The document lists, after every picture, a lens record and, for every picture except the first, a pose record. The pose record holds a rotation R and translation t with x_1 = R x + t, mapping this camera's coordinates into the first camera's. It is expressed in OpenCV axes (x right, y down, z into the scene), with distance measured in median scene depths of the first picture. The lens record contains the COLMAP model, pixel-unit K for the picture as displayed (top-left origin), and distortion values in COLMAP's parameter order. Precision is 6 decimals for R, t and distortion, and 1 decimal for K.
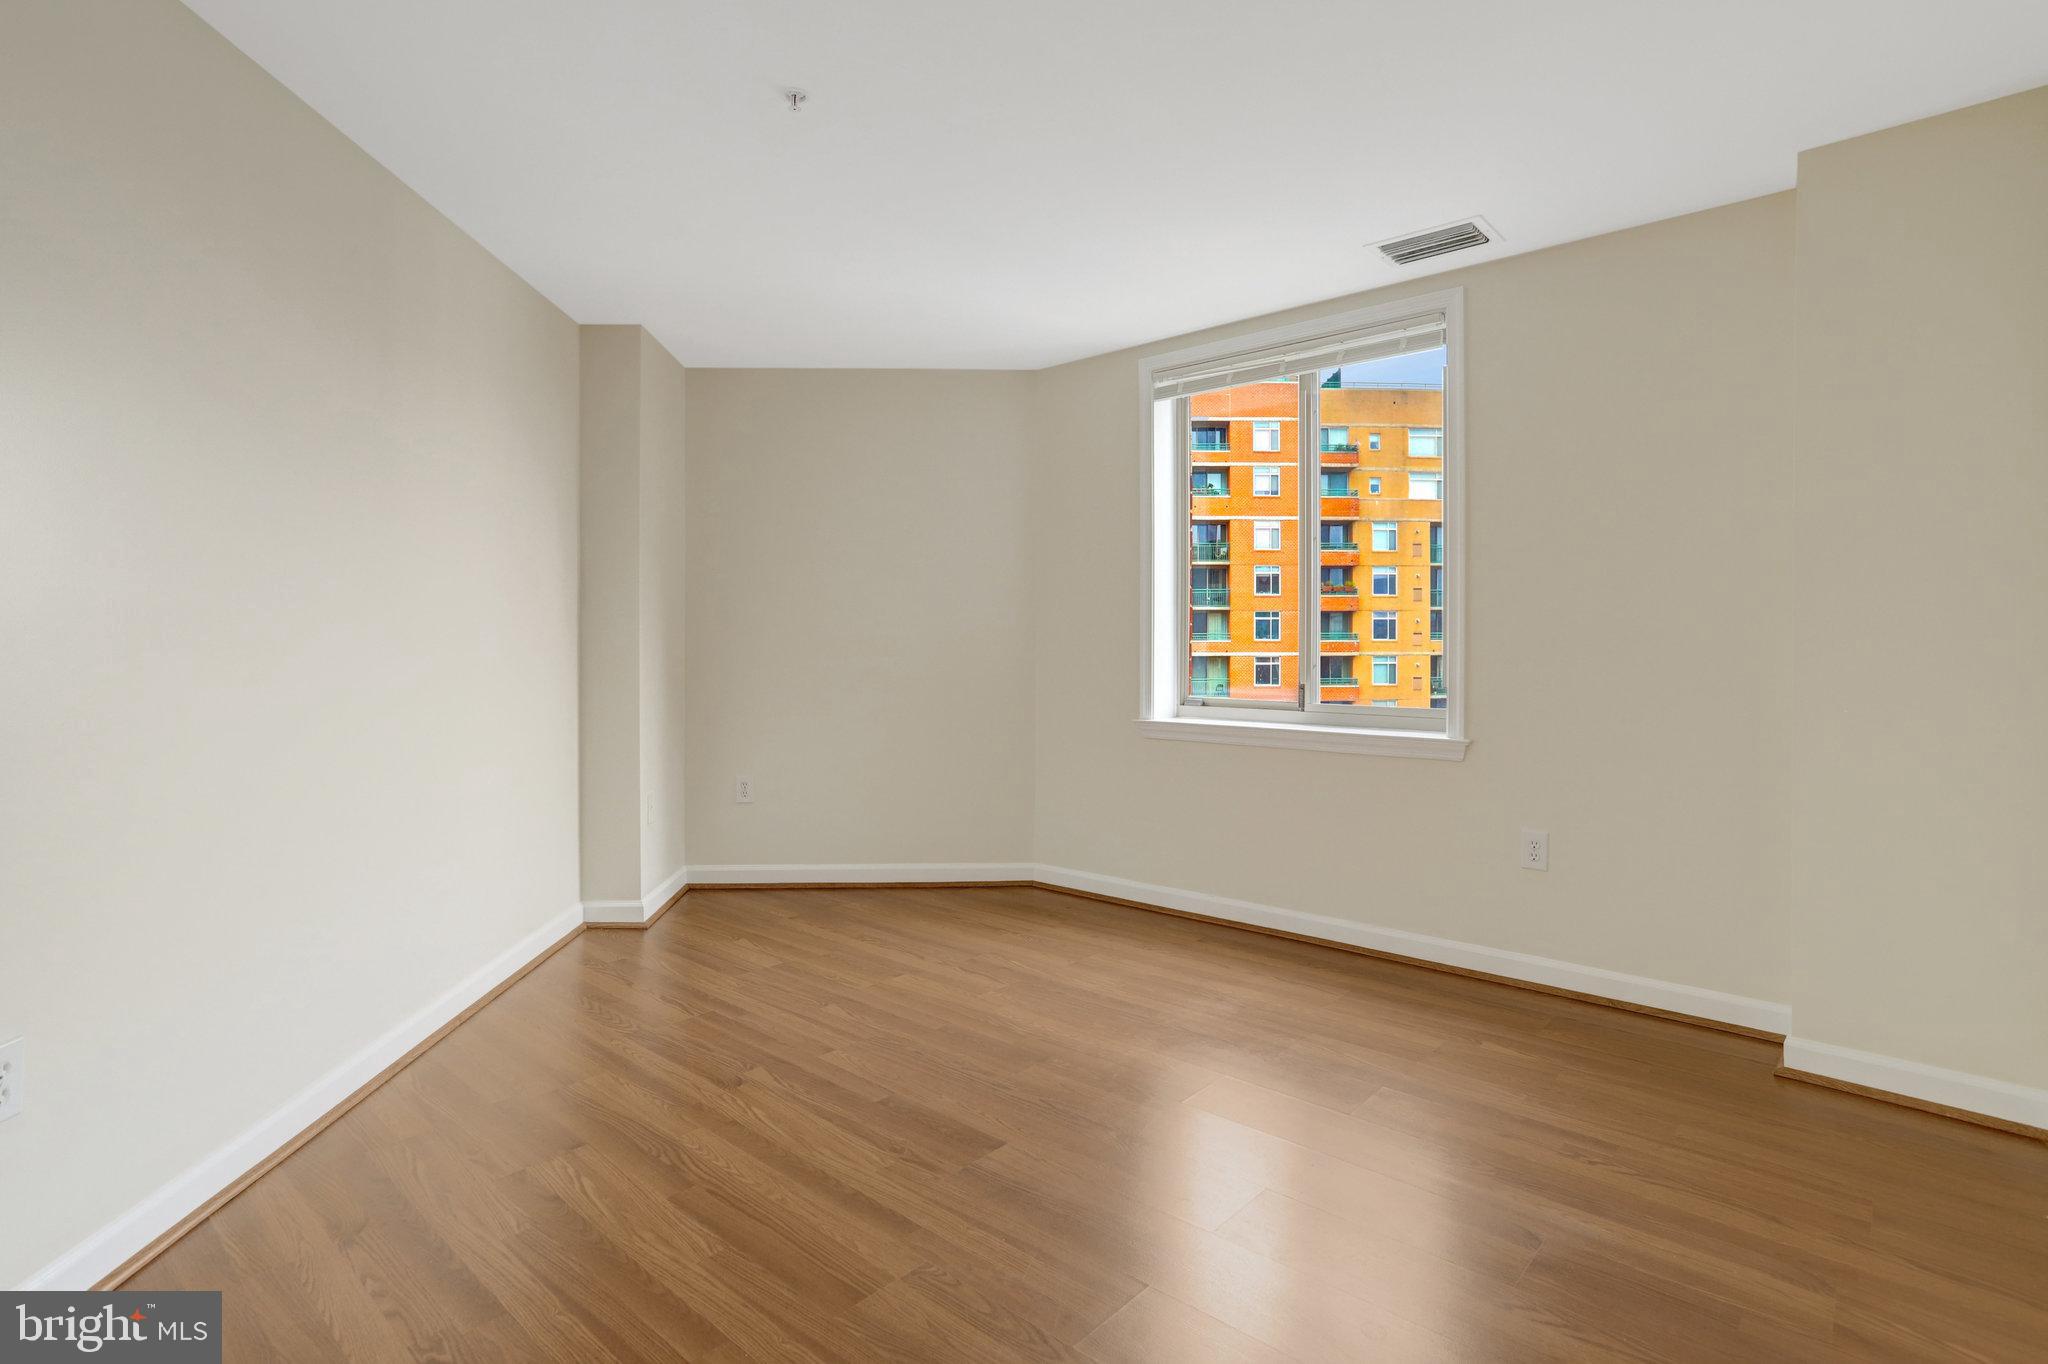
lens RADIAL K [[1001.9, 0, 1043.0], [0, 1001.9, 648.1], [0, 0, 1]] dist [-0.040845, 0.037003]
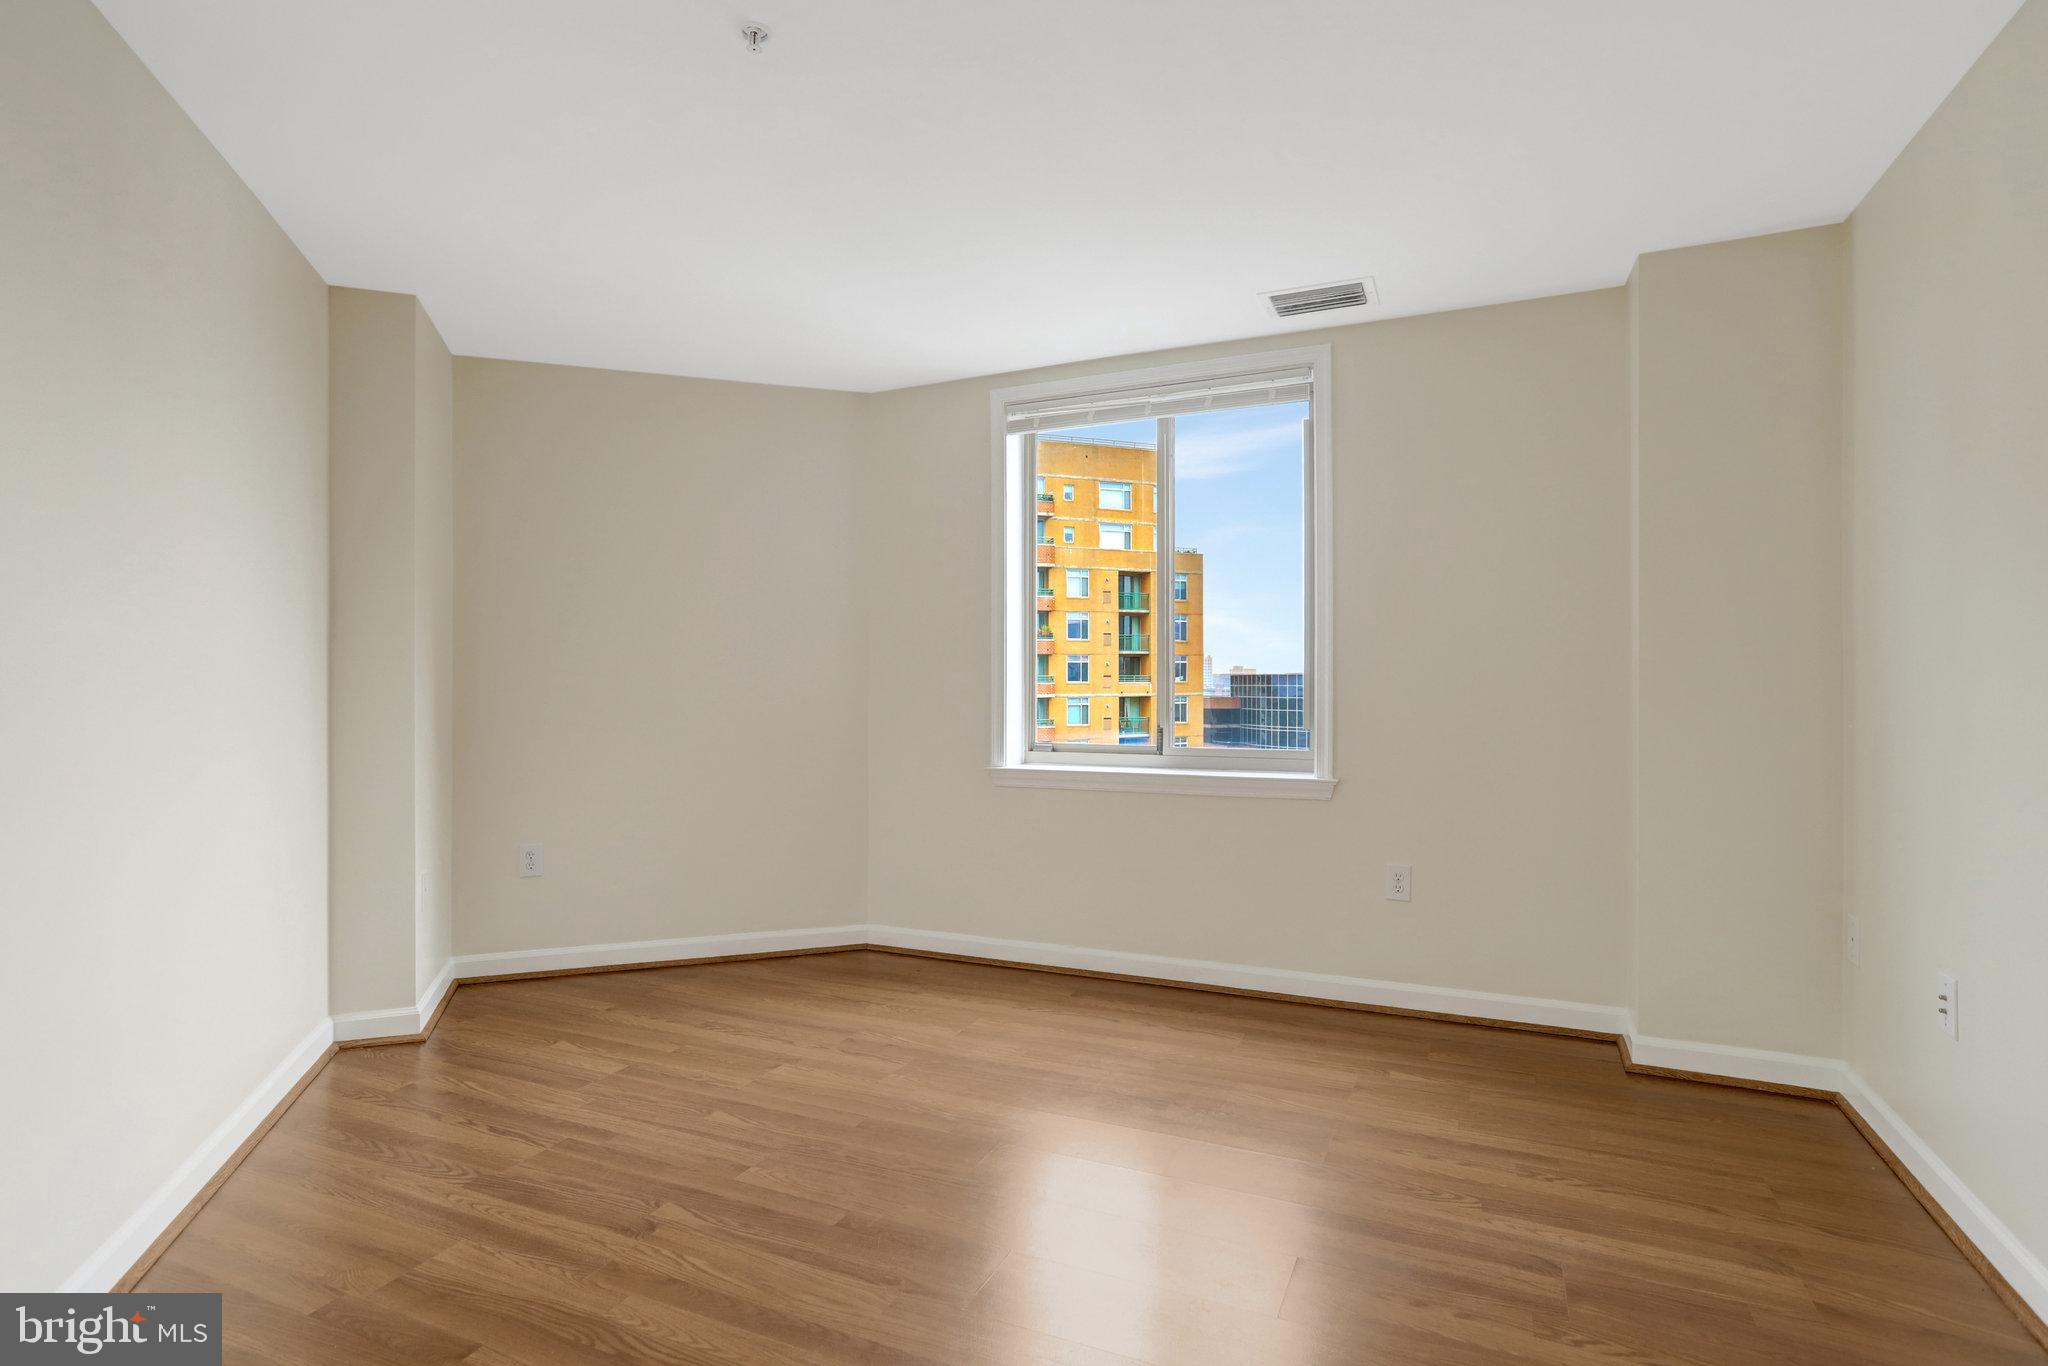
lens RADIAL K [[1006.0, 0, 1037.5], [0, 1006.0, 683.3], [0, 0, 1]] dist [-0.045647, 0.045378]
pose [[0.957544, -0.001208, 0.288284, -0.172492], [0.003263, 0.999973, -0.006648, -0.002374], [-0.288268, 0.007306, 0.957522, 0.088070]]
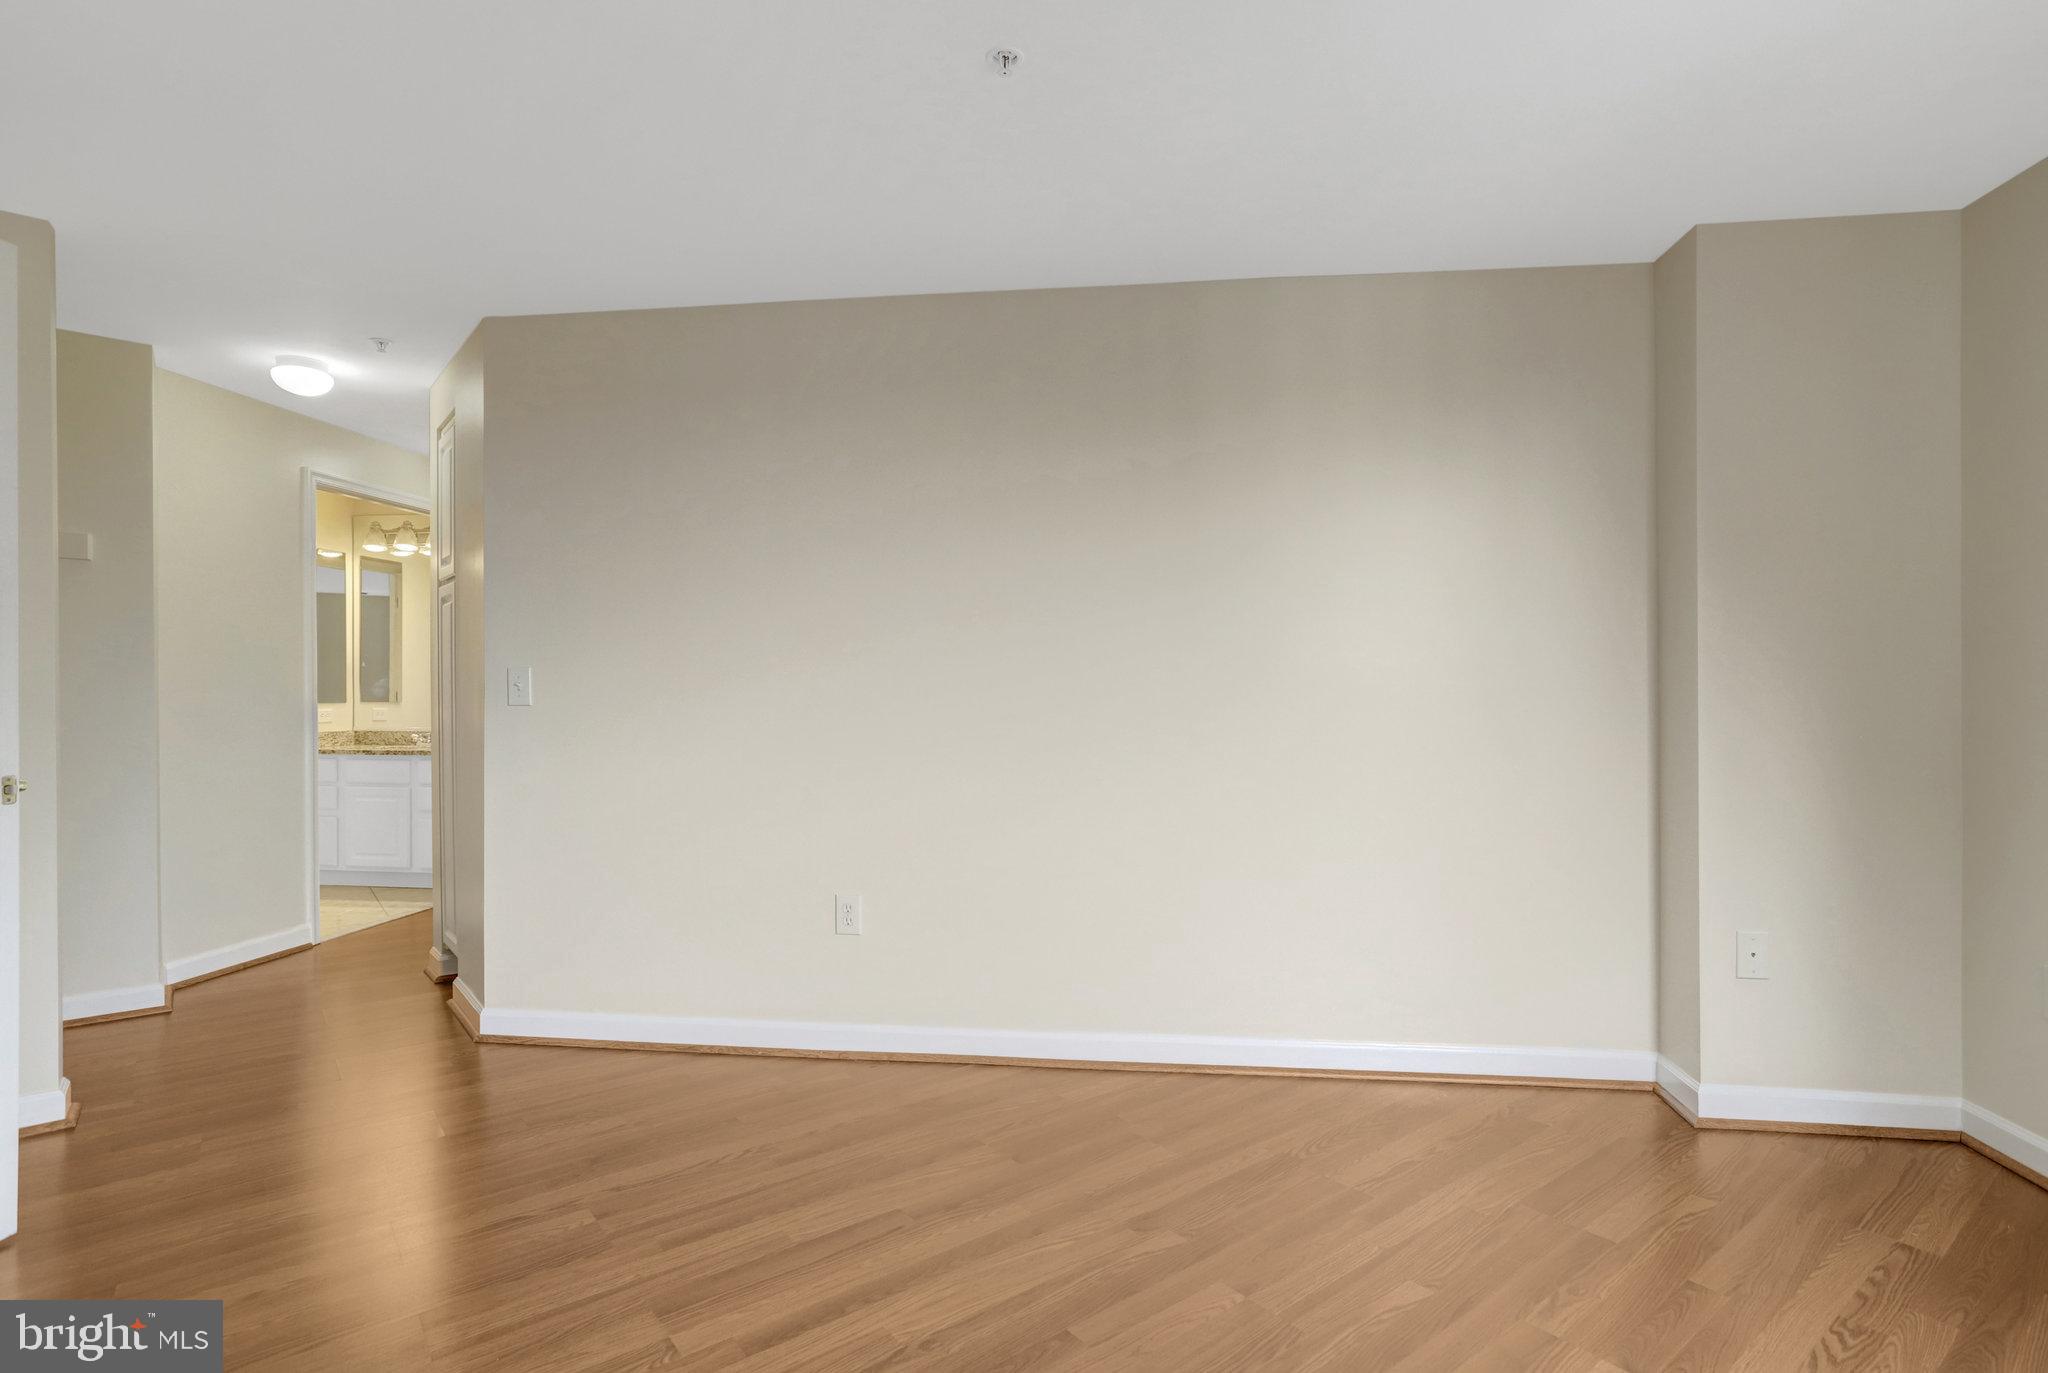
lens RADIAL K [[1006.0, 0, 1037.5], [0, 1006.0, 686.8], [0, 0, 1]] dist [-0.045647, 0.045378]
pose [[-0.187940, -0.007032, -0.982155, 0.387709], [-0.005835, 0.999965, -0.006043, -0.007563], [0.982163, 0.004595, -0.187974, 0.778577]]
